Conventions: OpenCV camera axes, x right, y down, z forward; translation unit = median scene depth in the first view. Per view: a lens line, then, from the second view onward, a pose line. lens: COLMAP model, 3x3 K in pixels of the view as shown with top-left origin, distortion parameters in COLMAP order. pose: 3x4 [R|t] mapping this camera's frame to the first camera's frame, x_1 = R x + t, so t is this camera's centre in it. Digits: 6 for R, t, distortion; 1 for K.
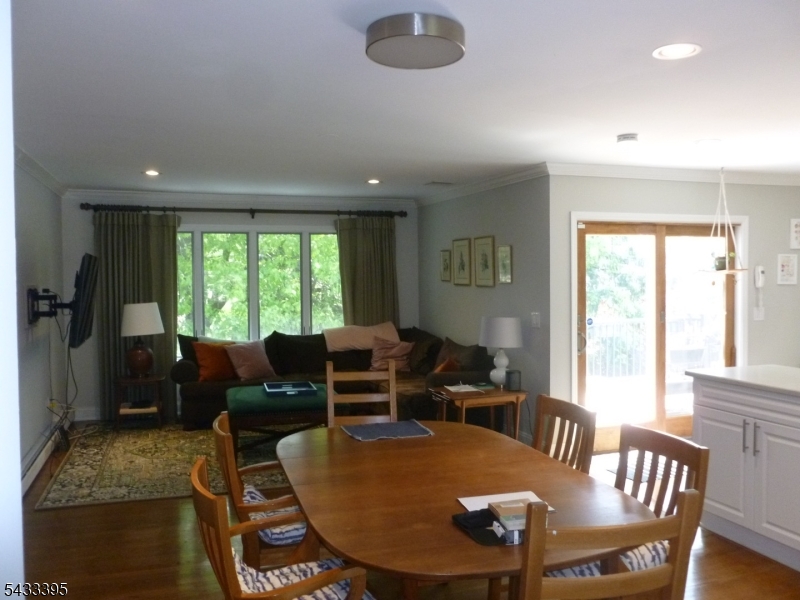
lens RADIAL K [[683.9, 0, 400.0], [0, 683.9, 300.0], [0, 0, 1]] dist [-0.061216, 0.002851]
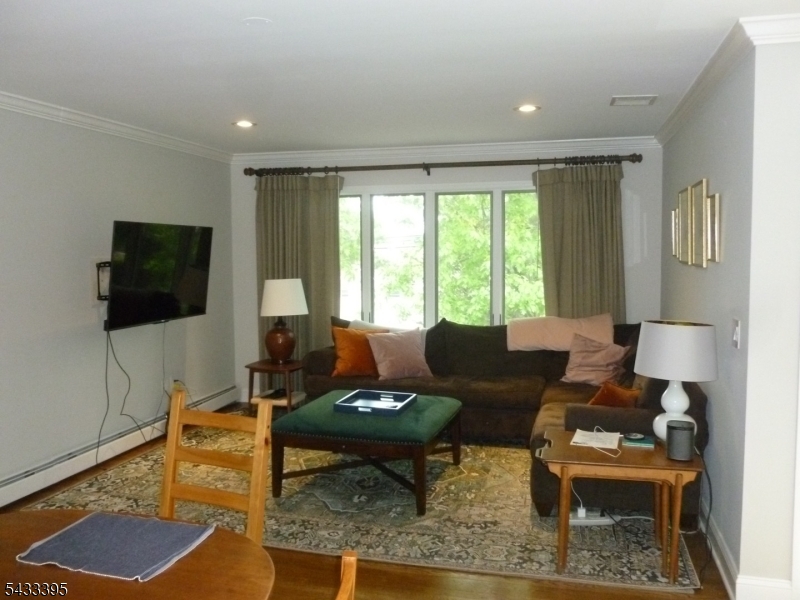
lens RADIAL K [[683.9, 0, 400.0], [0, 683.9, 300.0], [0, 0, 1]] dist [-0.061216, 0.002851]
pose [[0.826913, 0.044404, -0.560574, 0.220472], [-0.019510, 0.998543, 0.050316, -0.014742], [0.561991, -0.030670, 0.826574, 0.336123]]
